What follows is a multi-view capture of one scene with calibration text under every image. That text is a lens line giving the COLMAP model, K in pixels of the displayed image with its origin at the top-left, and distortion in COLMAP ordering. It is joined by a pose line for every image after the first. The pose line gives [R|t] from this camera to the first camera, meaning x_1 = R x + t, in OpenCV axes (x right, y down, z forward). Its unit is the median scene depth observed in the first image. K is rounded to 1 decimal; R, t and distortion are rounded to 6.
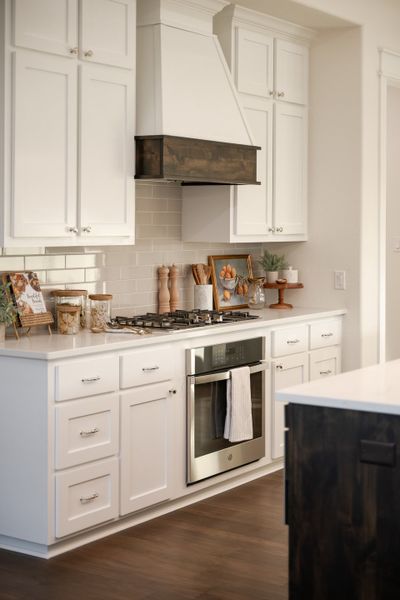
lens RADIAL K [[982.8, 0, 205.0], [0, 982.8, 297.5], [0, 0, 1]] dist [0.003339, 0.000000]
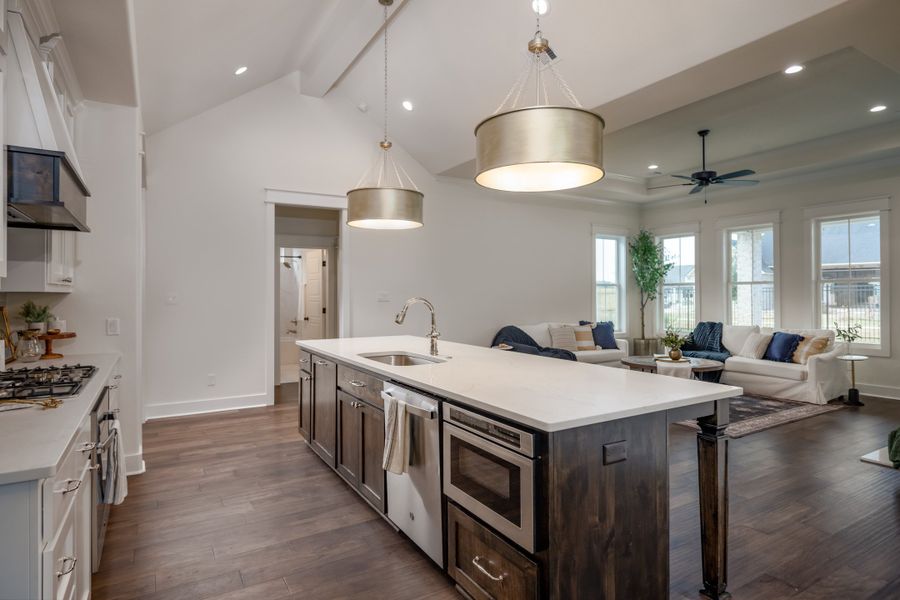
lens RADIAL K [[493.0, 0, 451.5], [0, 493.0, 296.4], [0, 0, 1]] dist [-0.008594, -0.000308]
pose [[0.425205, 0.003494, 0.905091, -0.337132], [0.059201, 0.997744, -0.031664, -0.018487], [-0.903159, 0.067046, 0.424038, 0.681801]]
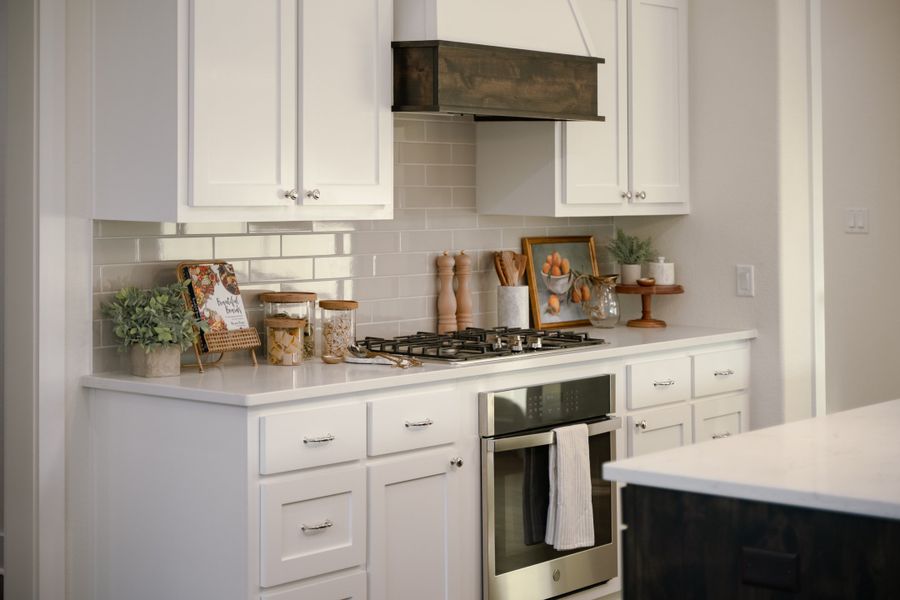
lens RADIAL K [[1731.3, 0, 444.9], [0, 1731.3, 301.2], [0, 0, 1]] dist [-0.012538, 0.000000]
pose [[0.997285, 0.013174, -0.072448, 0.036324], [-0.013175, 0.999913, 0.000460, -0.003913], [0.072447, 0.000496, 0.997372, -0.059203]]
